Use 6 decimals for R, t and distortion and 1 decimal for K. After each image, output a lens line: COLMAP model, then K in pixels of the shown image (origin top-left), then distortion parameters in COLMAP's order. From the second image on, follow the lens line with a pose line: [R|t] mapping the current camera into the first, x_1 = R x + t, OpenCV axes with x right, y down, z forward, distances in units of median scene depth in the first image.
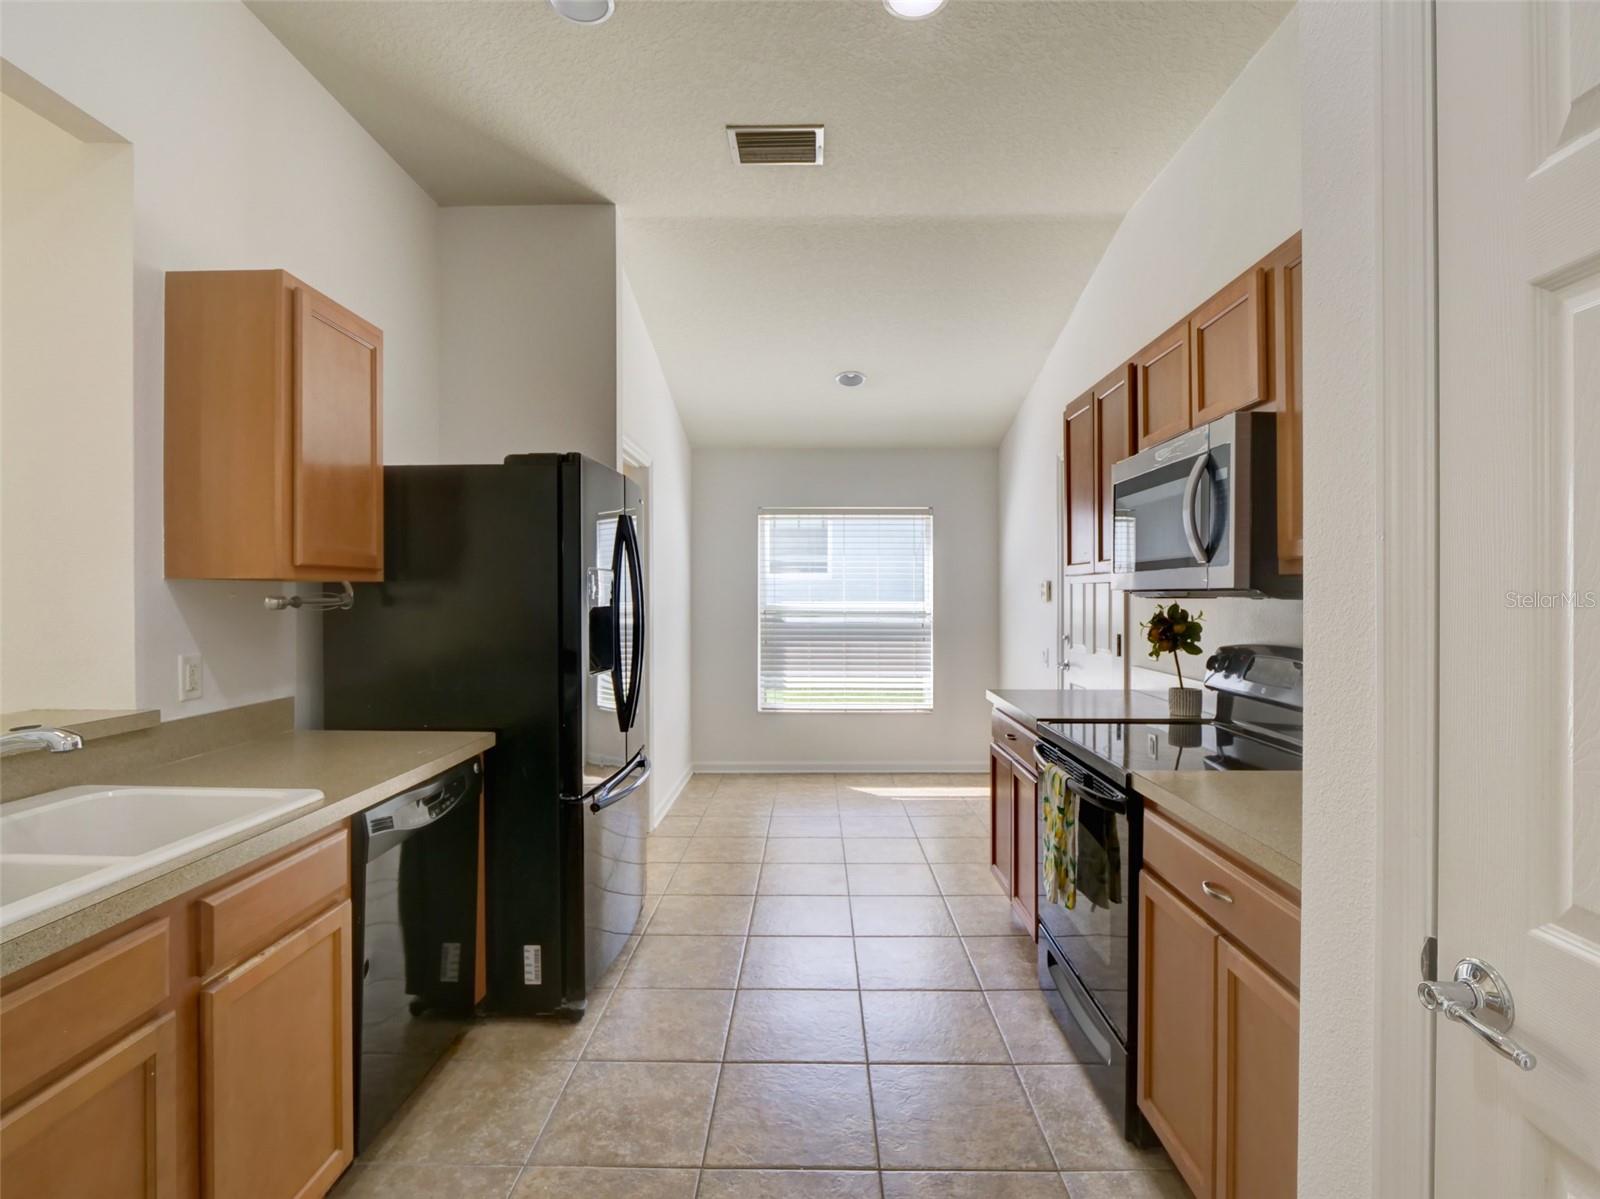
lens RADIAL K [[783.4, 0, 795.2], [0, 783.4, 591.0], [0, 0, 1]] dist [-0.015533, 0.001466]
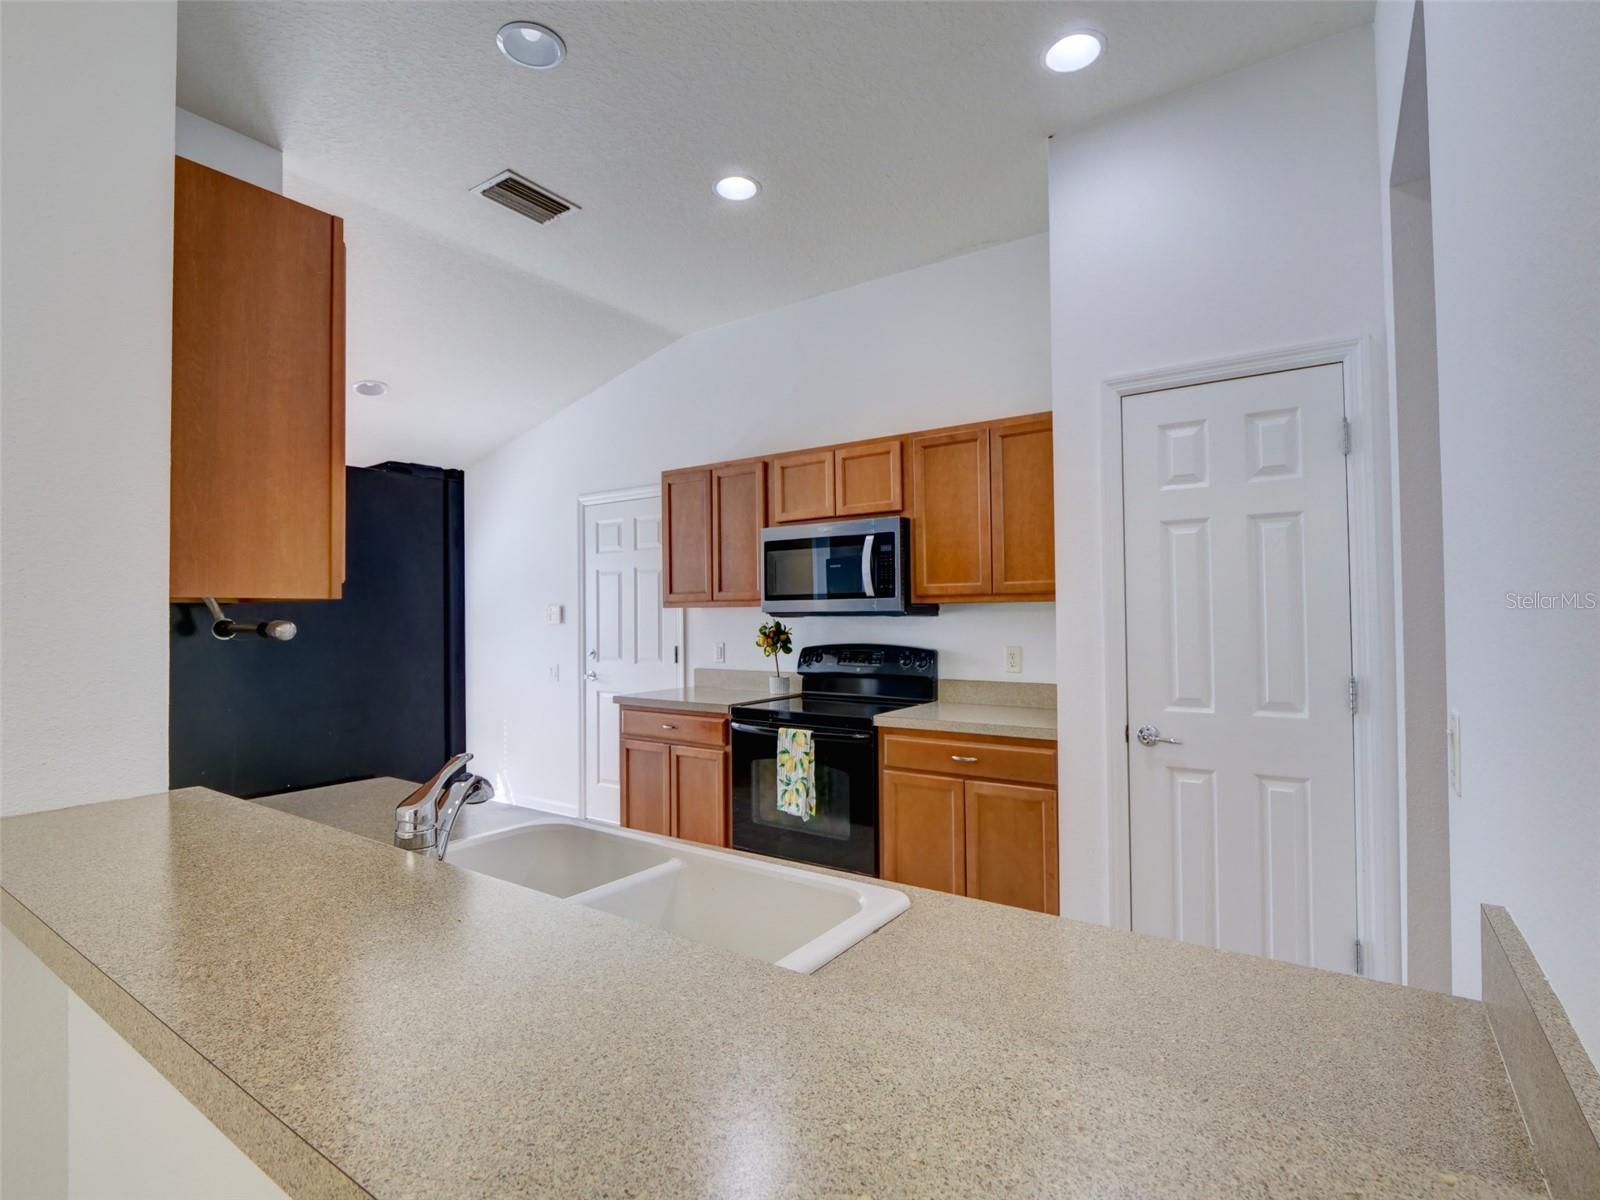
lens RADIAL K [[783.4, 0, 799.1], [0, 783.4, 597.8], [0, 0, 1]] dist [-0.015533, 0.001466]
pose [[0.550641, 0.010515, 0.834676, -0.783751], [0.007910, 0.999810, -0.017814, -0.002528], [-0.834704, 0.016411, 0.550454, 0.120426]]
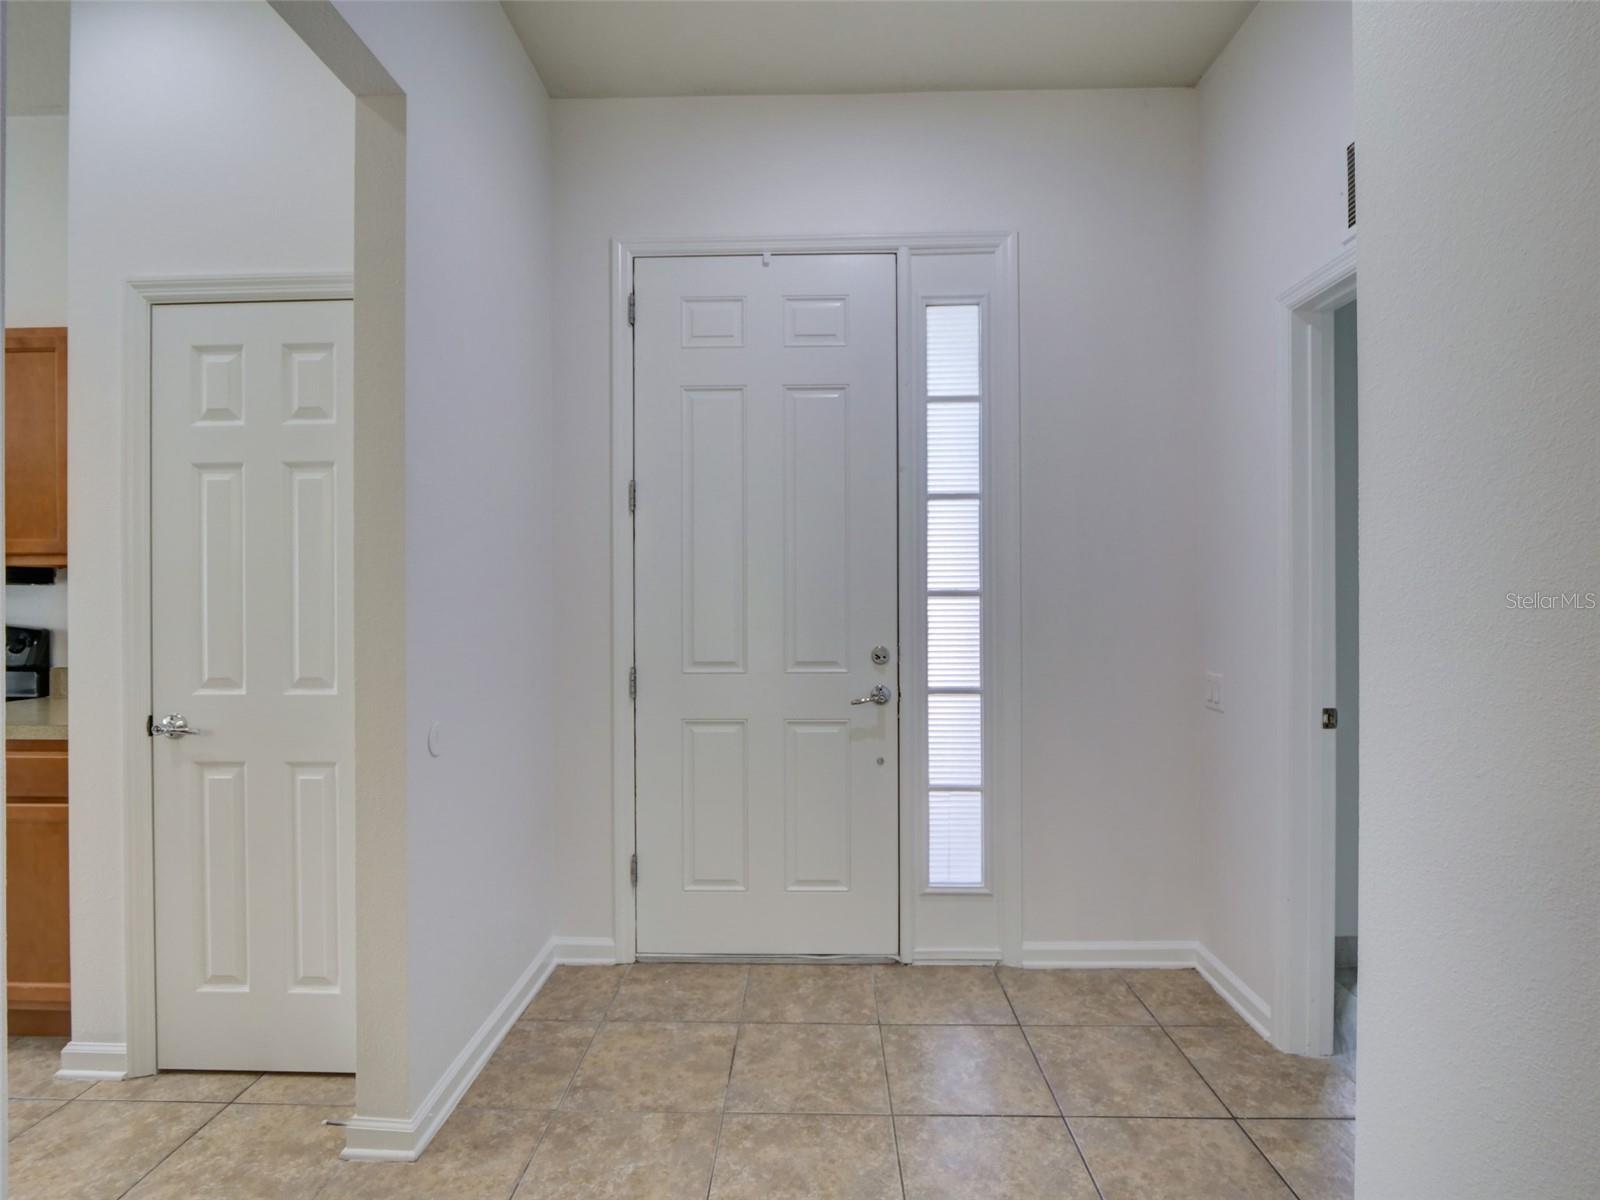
lens RADIAL K [[783.4, 0, 802.8], [0, 783.4, 598.8], [0, 0, 1]] dist [-0.015533, 0.001466]
pose [[0.002221, -0.002804, 0.999994, -0.517295], [-0.000138, 0.999996, 0.002804, 0.023411], [-0.999998, -0.000144, 0.002221, -0.340498]]
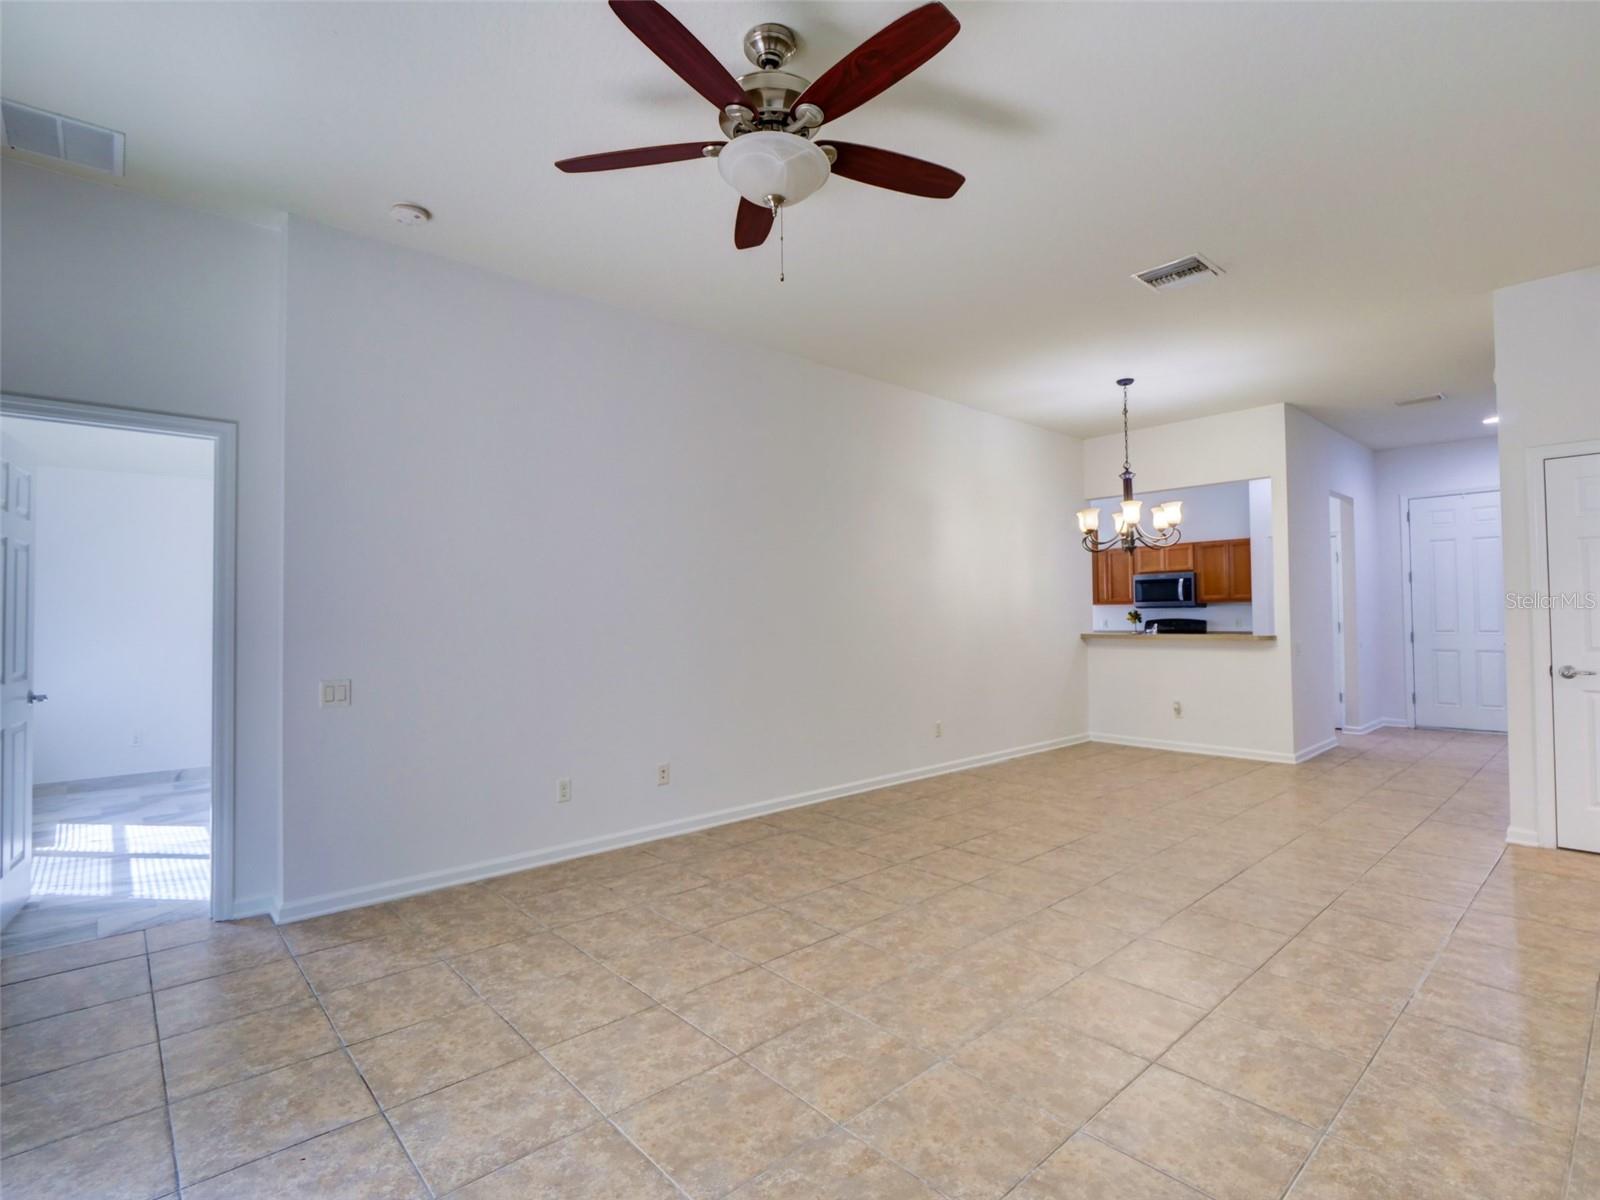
lens RADIAL K [[783.4, 0, 794.9], [0, 783.4, 598.0], [0, 0, 1]] dist [-0.015533, 0.001466]
pose [[0.735502, 0.013240, 0.677393, -3.506771], [0.004126, 0.999703, -0.024019, 0.043393], [-0.677510, 0.020461, 0.735229, -0.744213]]
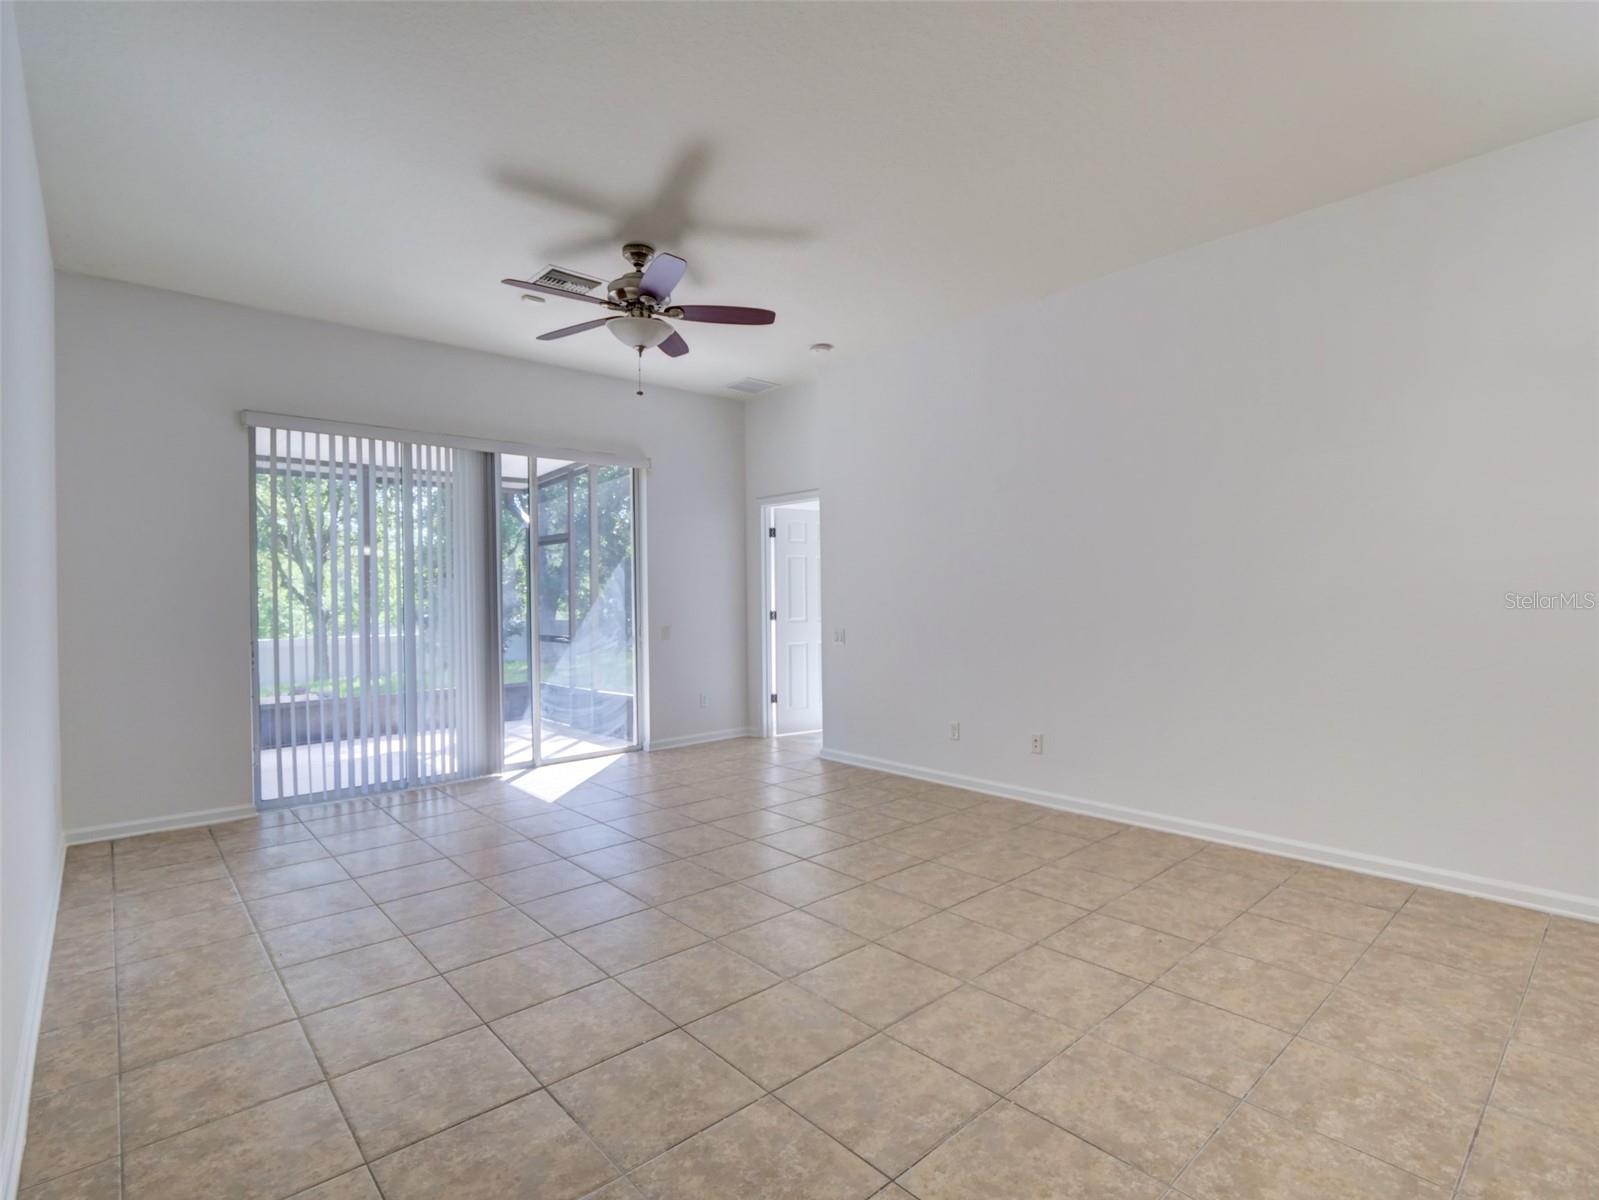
lens RADIAL K [[782.9, 0, 804.9], [0, 782.9, 602.8], [0, 0, 1]] dist [-0.015533, 0.001466]
pose [[0.680699, 0.004067, -0.732552, -1.587872], [0.011096, 0.999813, 0.015862, 0.032232], [0.732479, -0.018925, 0.680527, -0.872216]]
